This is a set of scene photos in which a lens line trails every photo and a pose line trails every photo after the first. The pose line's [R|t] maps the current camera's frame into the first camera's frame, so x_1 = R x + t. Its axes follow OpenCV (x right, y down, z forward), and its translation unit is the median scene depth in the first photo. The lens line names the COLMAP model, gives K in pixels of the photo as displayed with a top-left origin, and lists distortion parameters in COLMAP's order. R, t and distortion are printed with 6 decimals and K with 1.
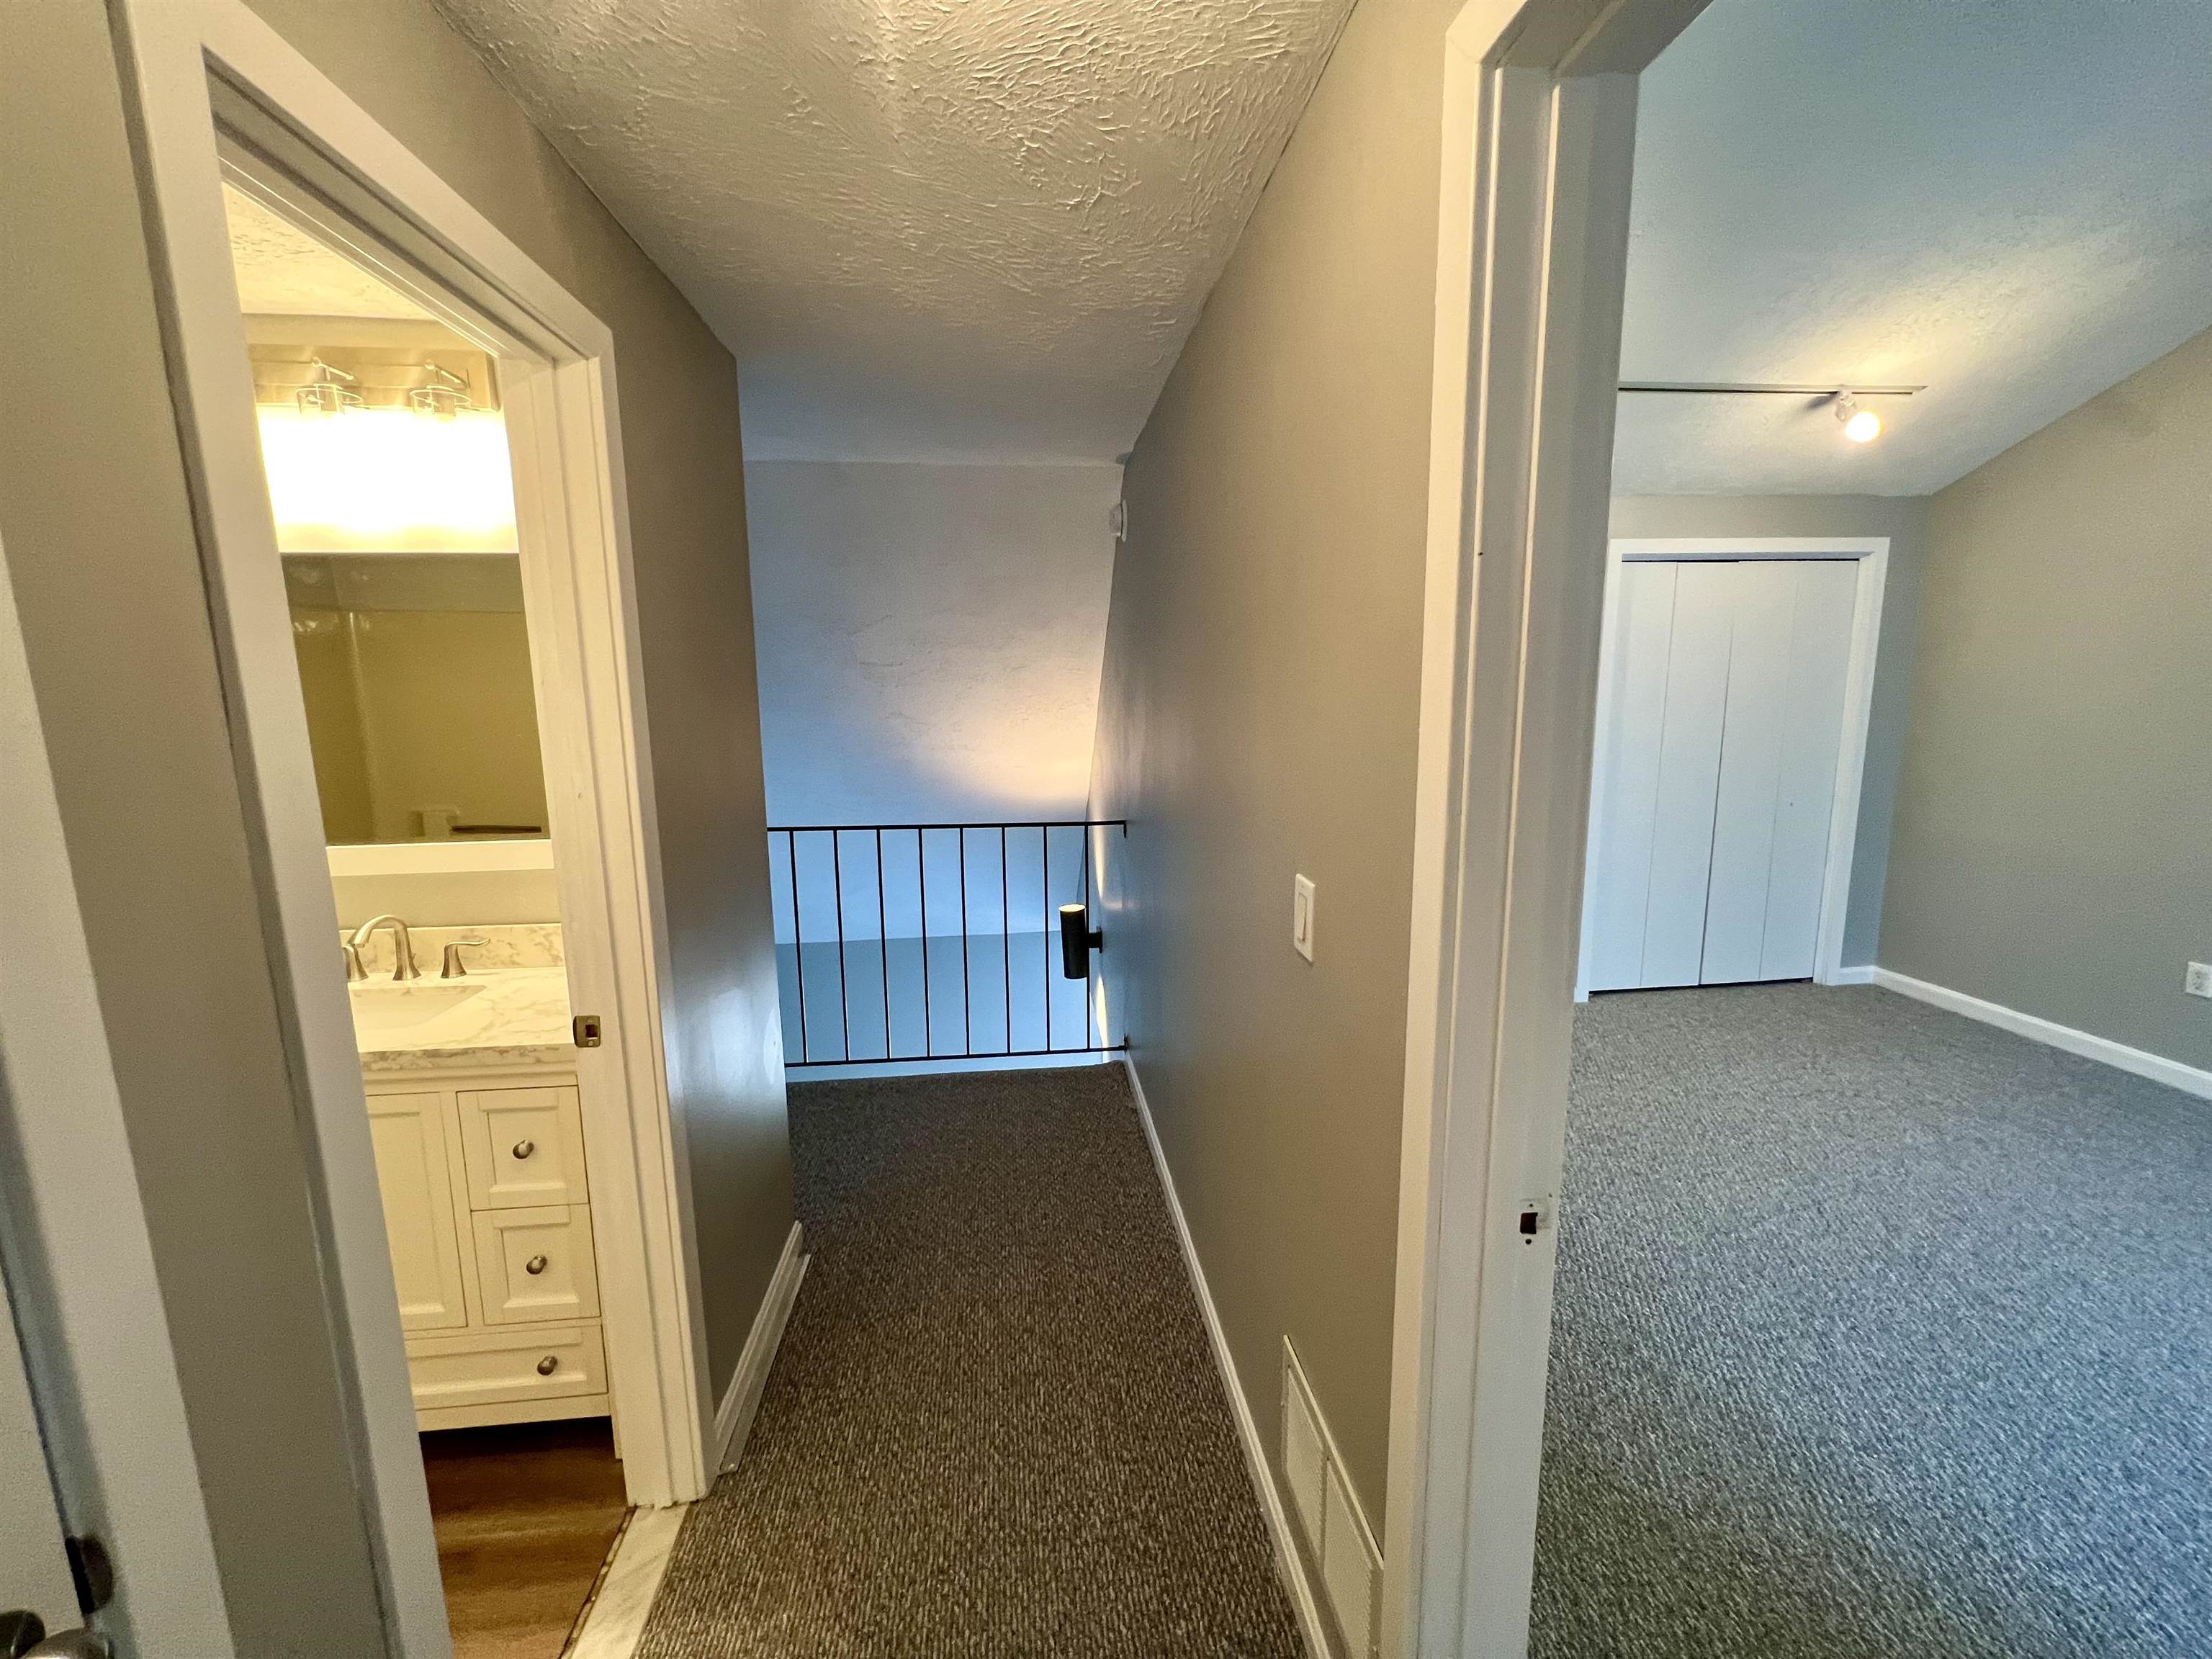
lens RADIAL K [[880.5, 0, 1098.3], [0, 880.5, 825.8], [0, 0, 1]] dist [-0.004852, 0.000992]
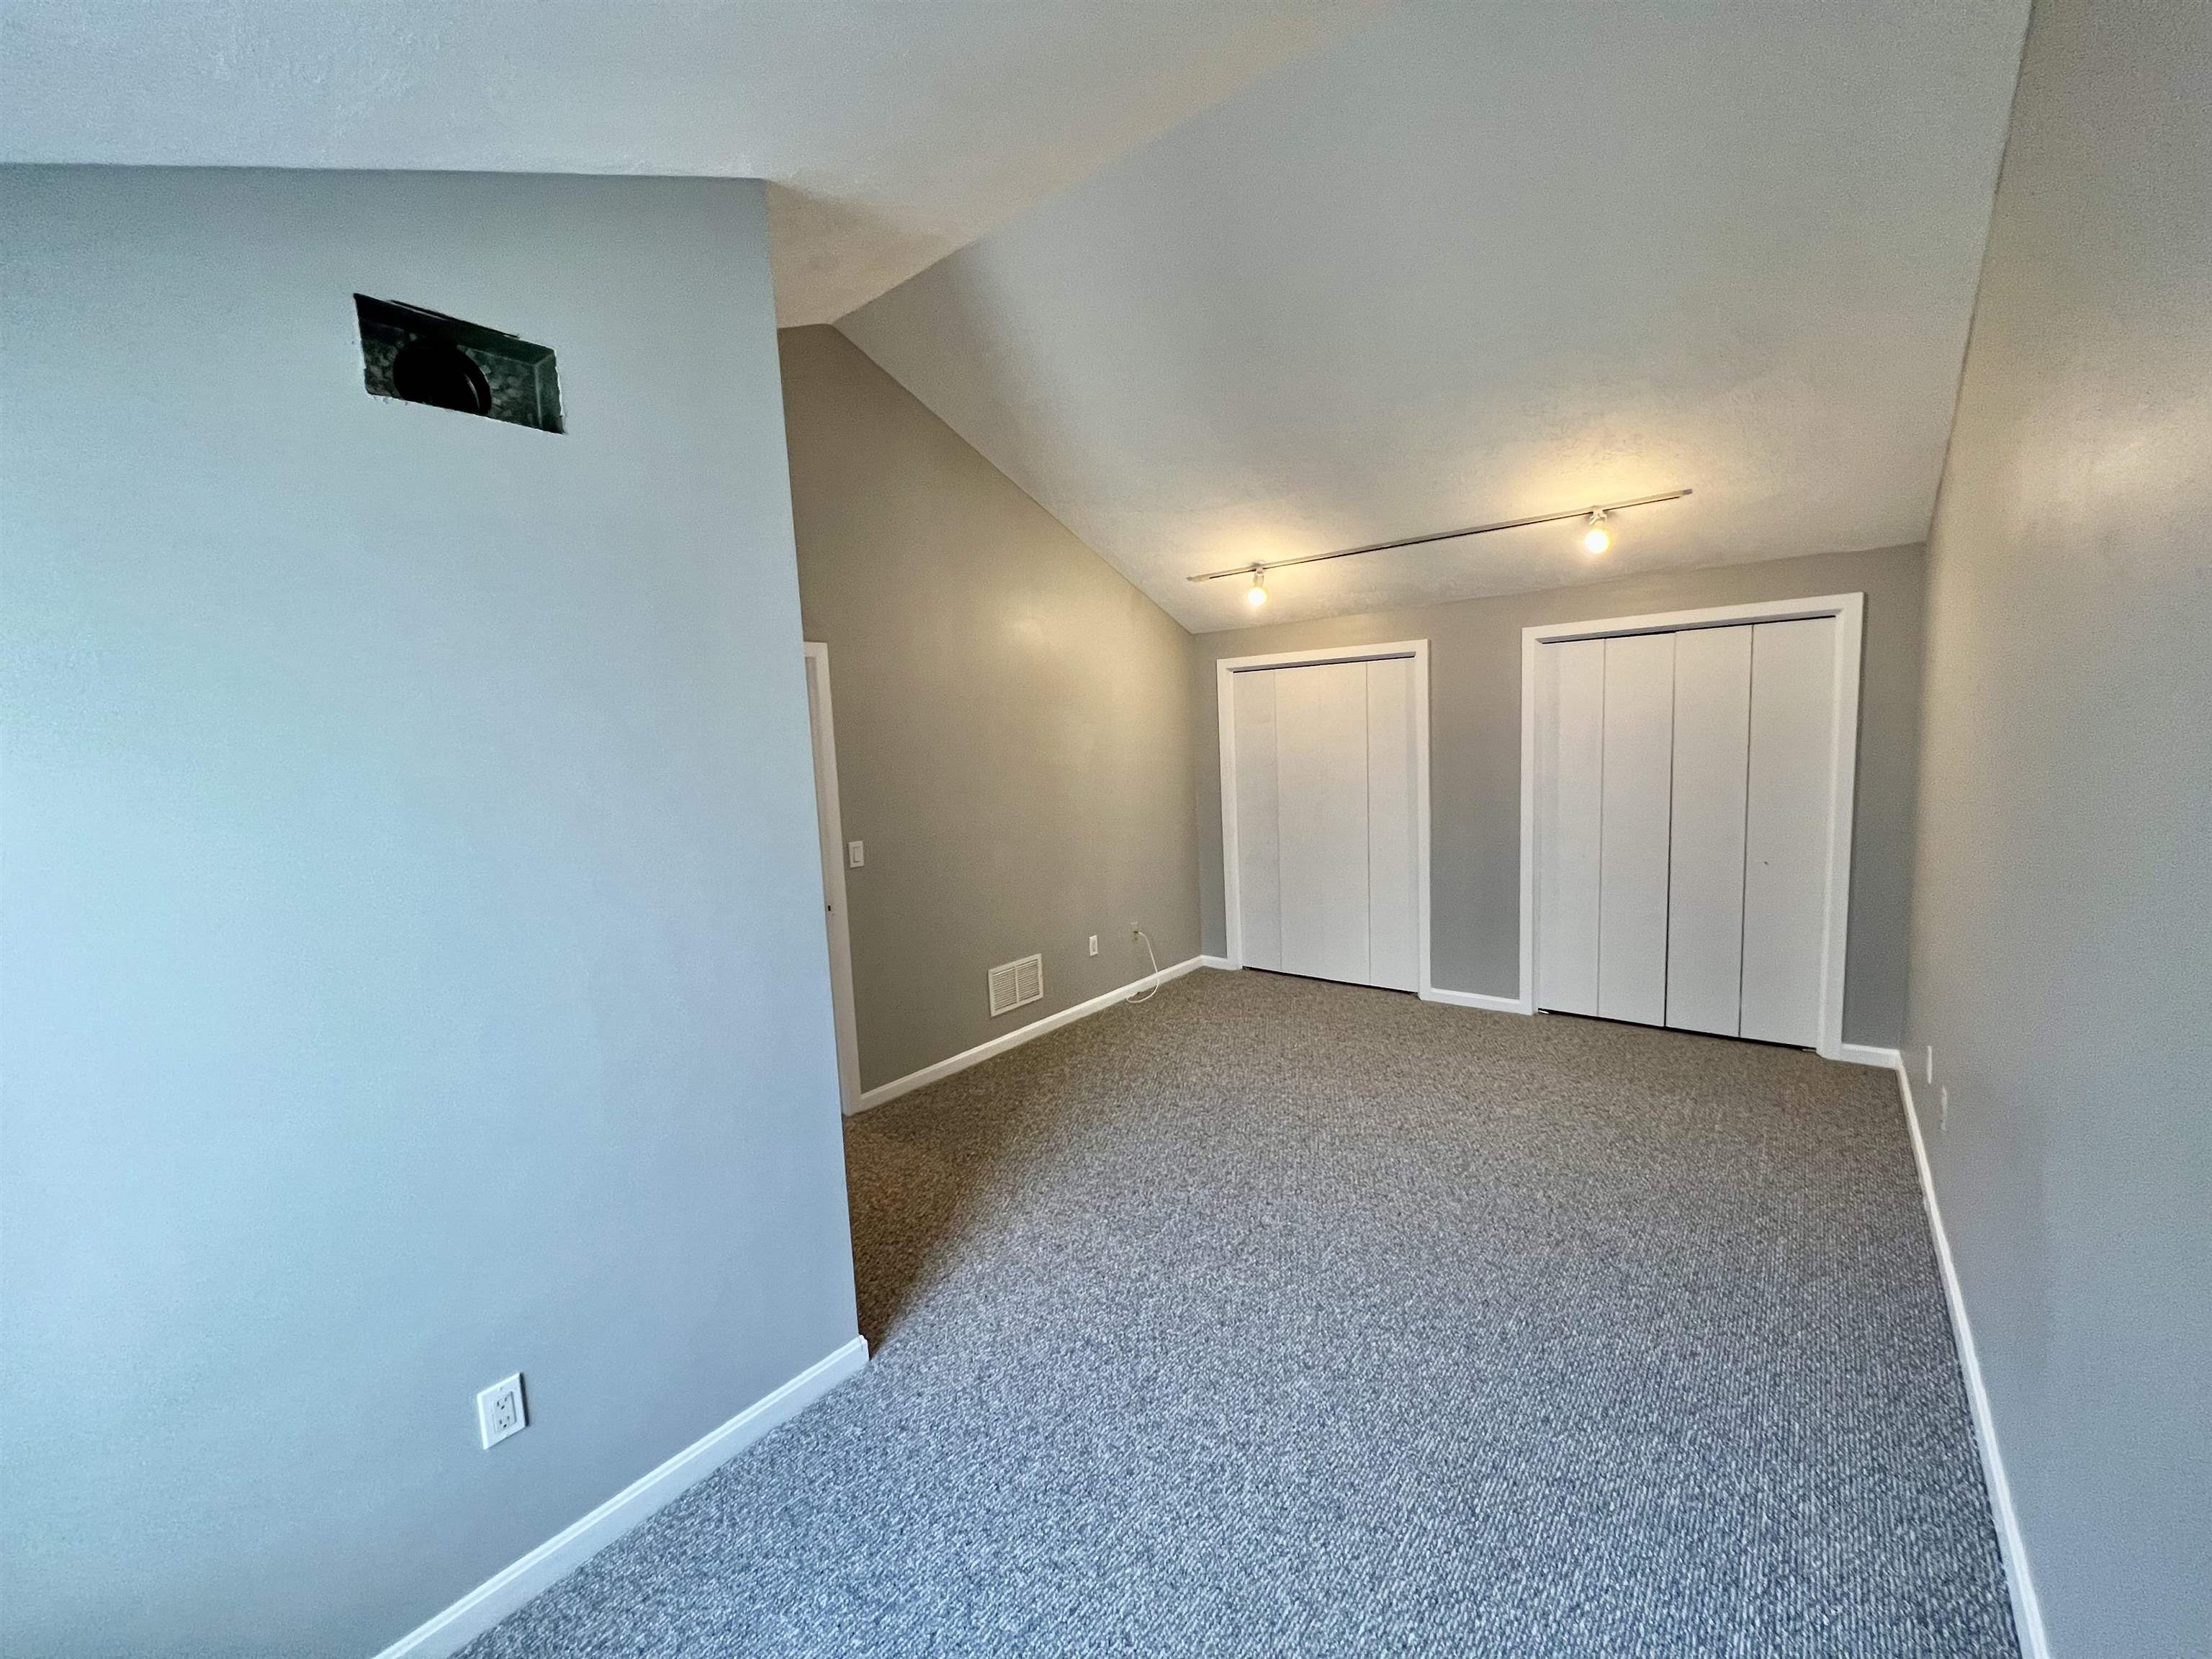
lens RADIAL K [[882.6, 0, 1100.2], [0, 882.6, 827.2], [0, 0, 1]] dist [-0.000827, 0.000132]
pose [[0.712452, 0.060405, -0.699116, 1.187224], [-0.078406, 0.996902, 0.006232, -0.015228], [0.697327, 0.050375, 0.714981, -0.305597]]
